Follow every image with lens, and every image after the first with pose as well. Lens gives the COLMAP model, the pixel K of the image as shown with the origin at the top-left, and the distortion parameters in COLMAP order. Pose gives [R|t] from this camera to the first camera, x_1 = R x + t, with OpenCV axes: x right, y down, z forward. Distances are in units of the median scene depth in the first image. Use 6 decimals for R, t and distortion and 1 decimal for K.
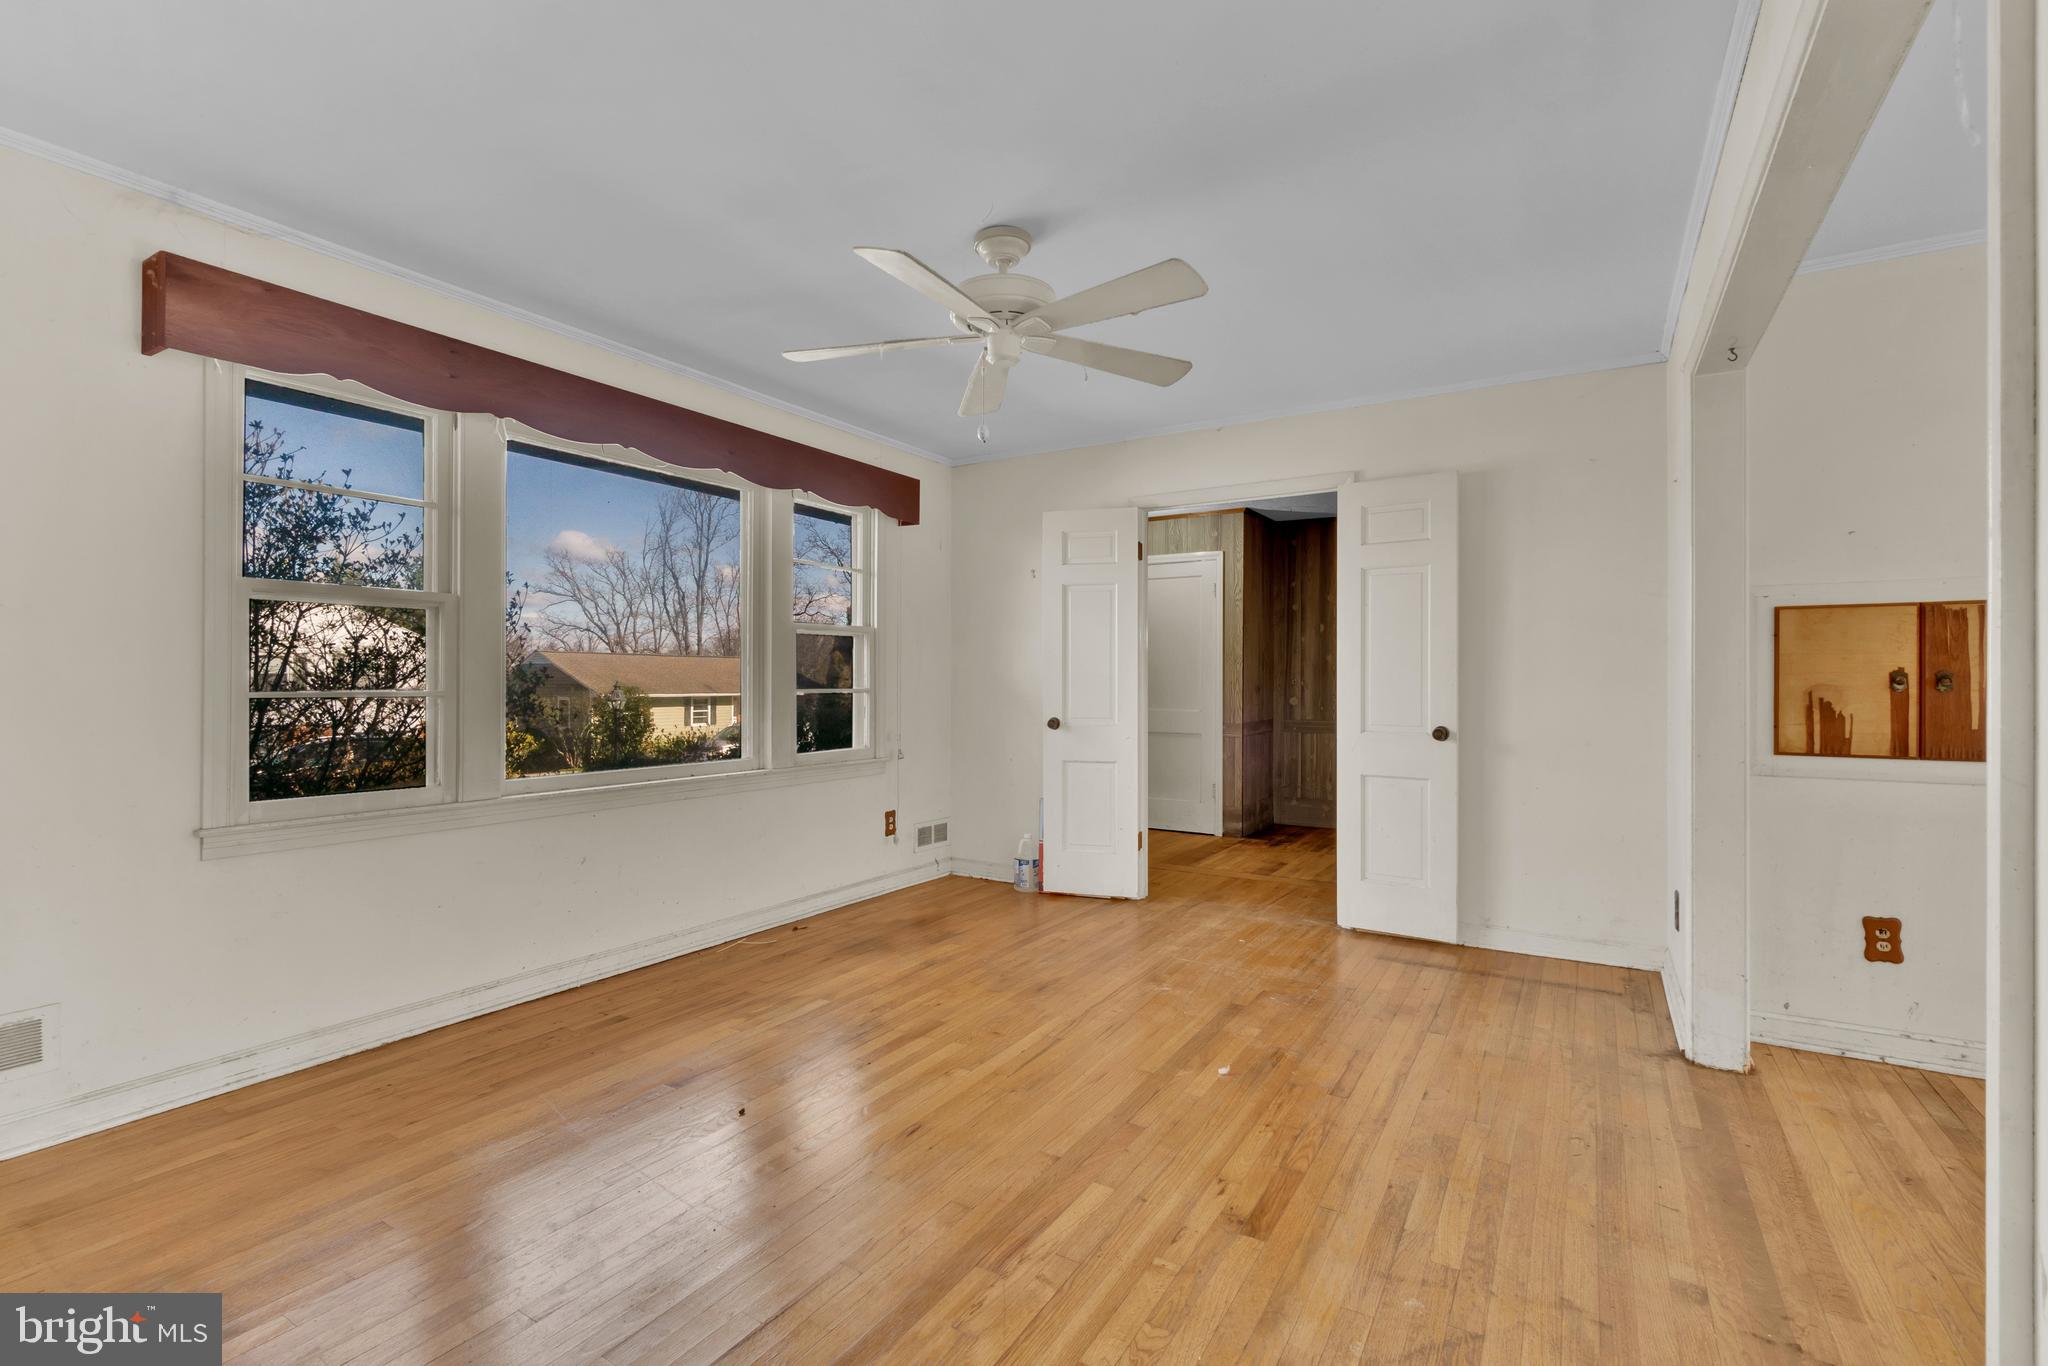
lens RADIAL K [[906.2, 0, 1028.9], [0, 906.2, 673.2], [0, 0, 1]] dist [-0.000338, -0.001520]
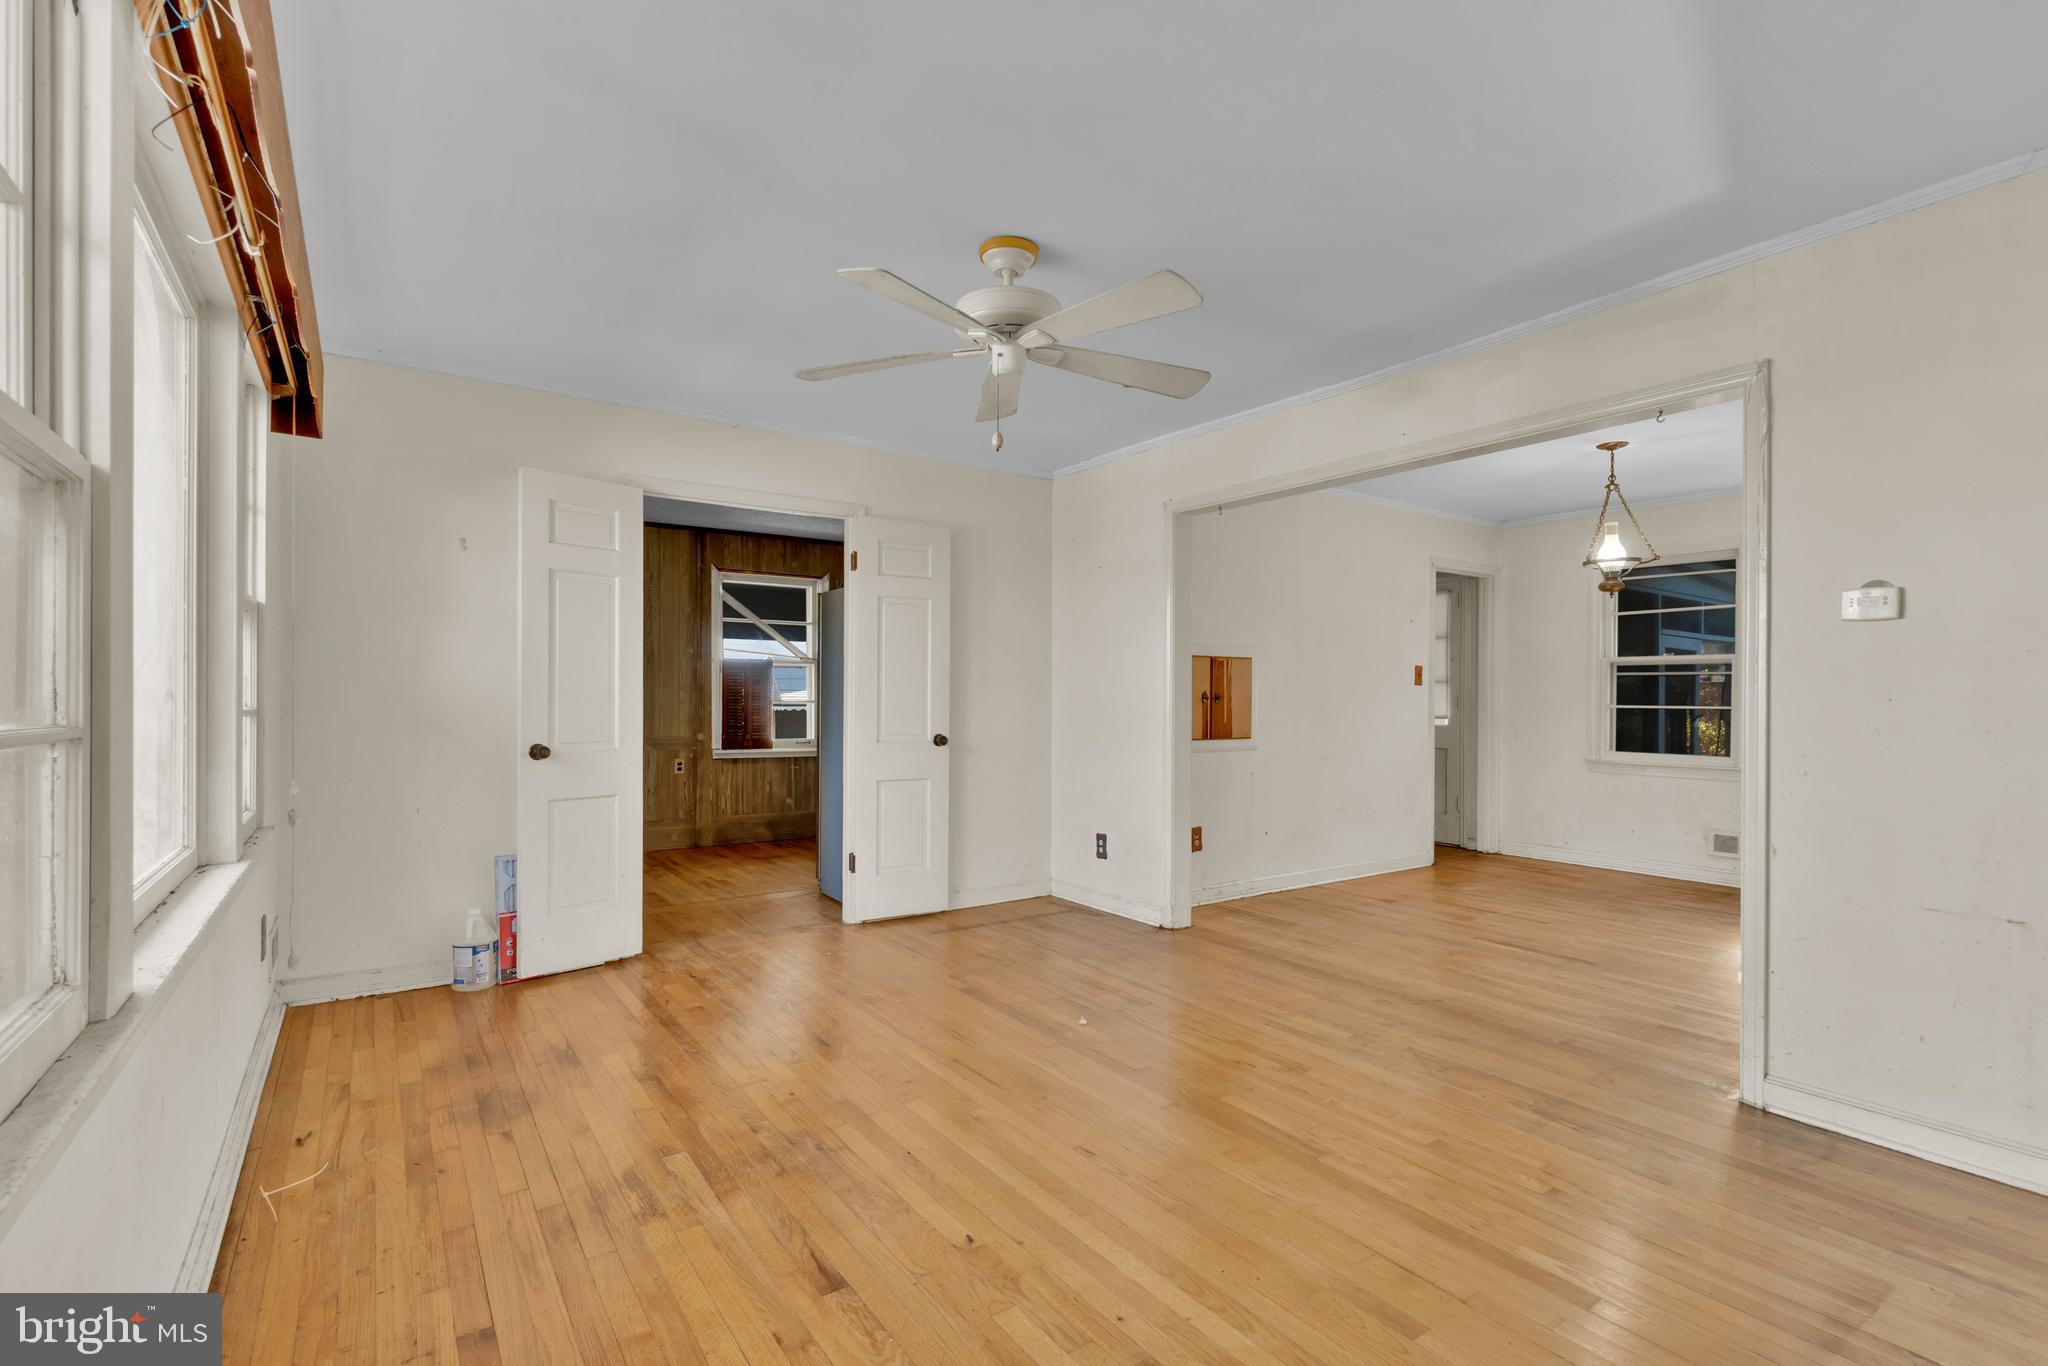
lens RADIAL K [[940.6, 0, 1033.4], [0, 940.6, 699.8], [0, 0, 1]] dist [-0.000733, -0.000496]
pose [[0.395028, -0.001731, 0.918667, -0.771038], [-0.012388, 0.999897, 0.007211, 0.002355], [-0.918586, -0.014229, 0.394966, 0.459995]]
